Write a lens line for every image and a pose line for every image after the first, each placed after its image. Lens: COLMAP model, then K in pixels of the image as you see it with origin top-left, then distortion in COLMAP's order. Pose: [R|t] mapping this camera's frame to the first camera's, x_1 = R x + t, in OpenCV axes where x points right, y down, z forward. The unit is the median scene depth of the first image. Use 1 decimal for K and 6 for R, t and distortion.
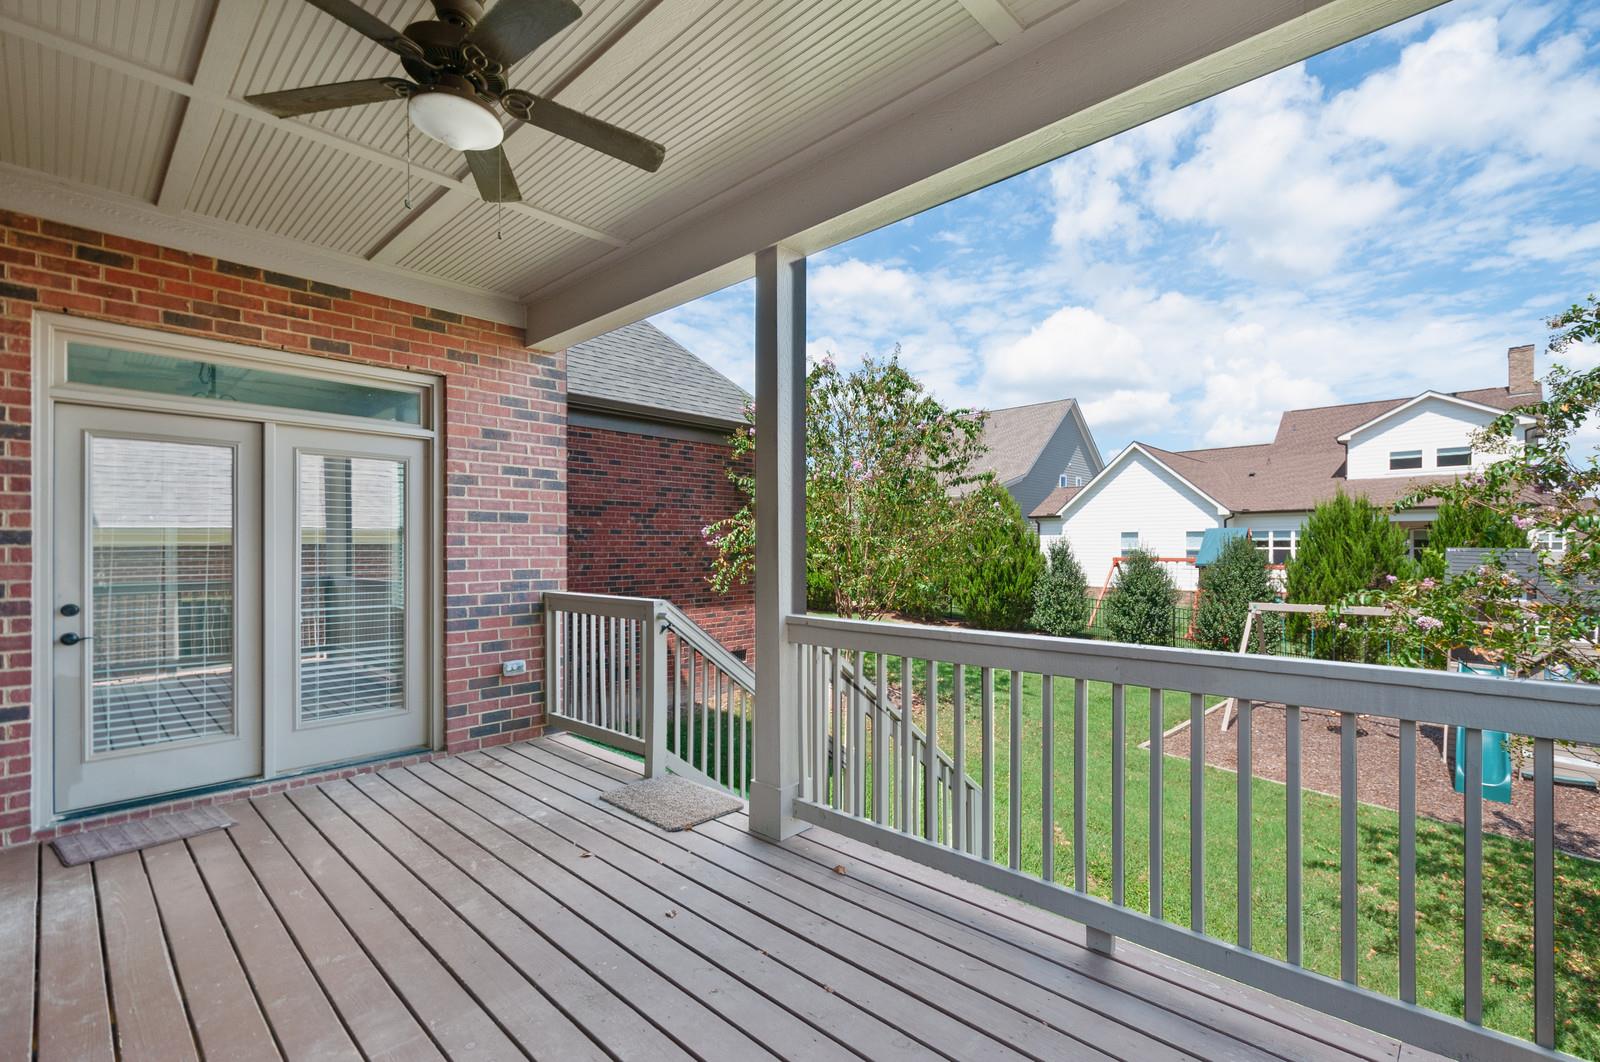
lens RADIAL K [[698.9, 0, 851.0], [0, 698.9, 537.7], [0, 0, 1]] dist [0.003787, -0.000186]
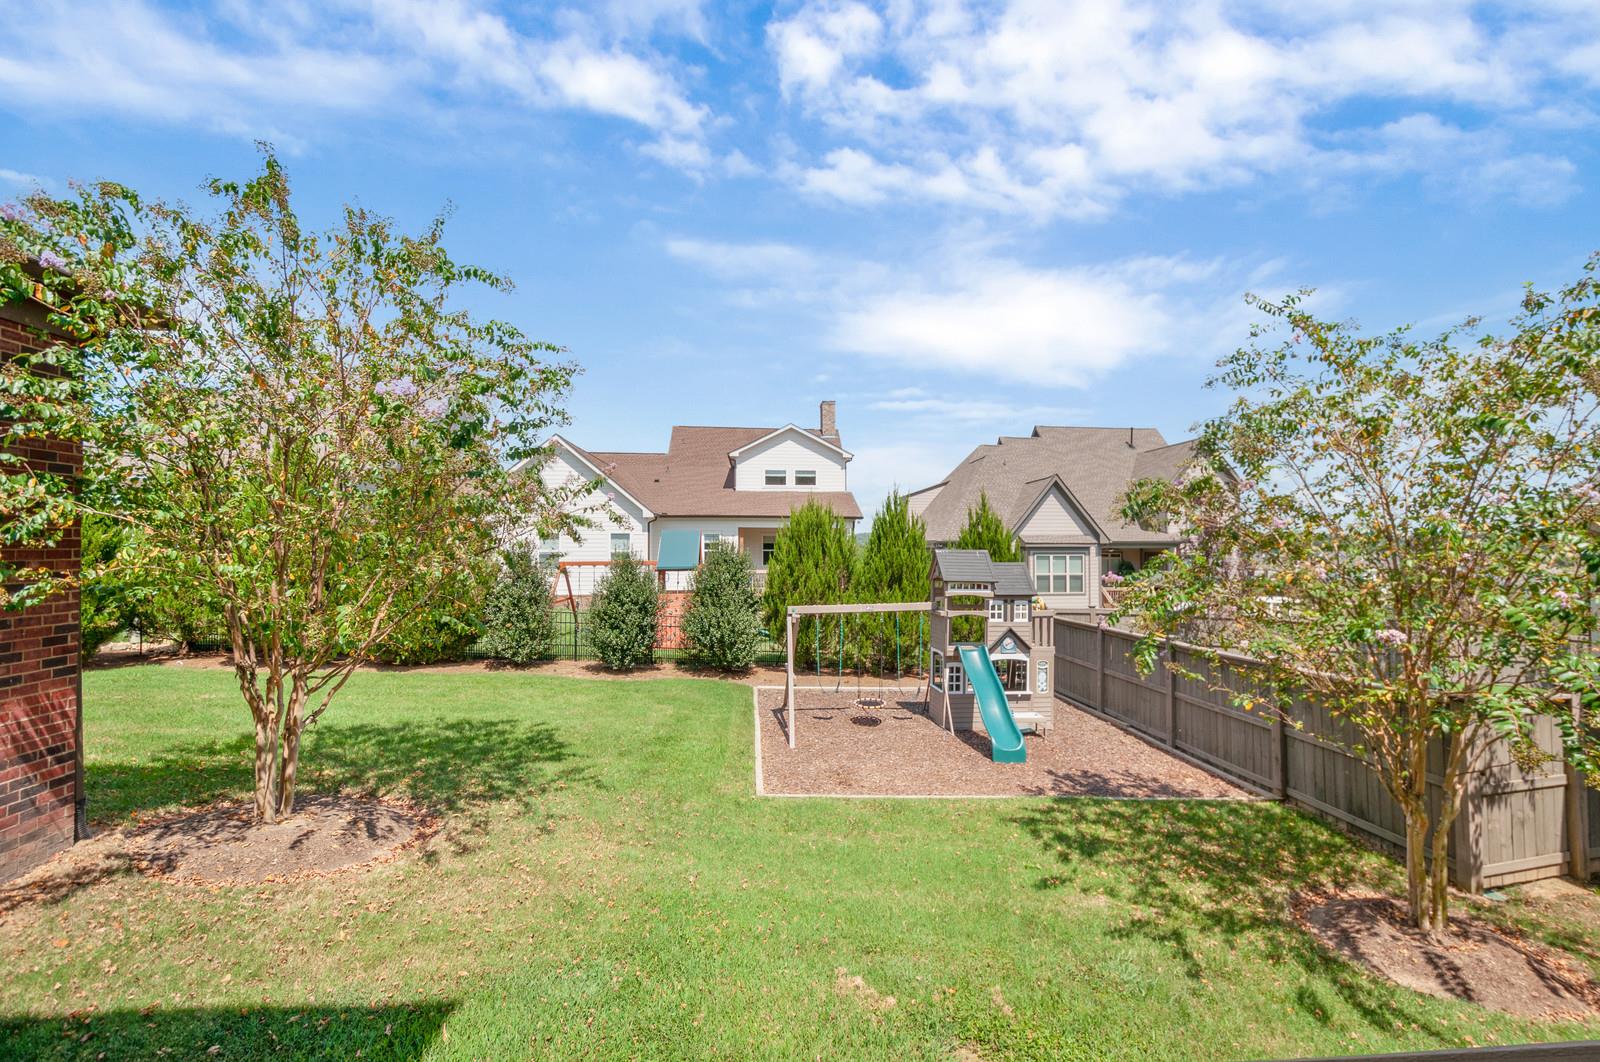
lens RADIAL K [[698.9, 0, 851.0], [0, 698.9, 537.7], [0, 0, 1]] dist [0.003787, -0.000186]
pose [[0.645964, 0.010543, 0.763295, -0.045229], [-0.006073, 0.999944, -0.008671, 0.002625], [-0.763344, 0.000966, 0.645991, 0.127860]]
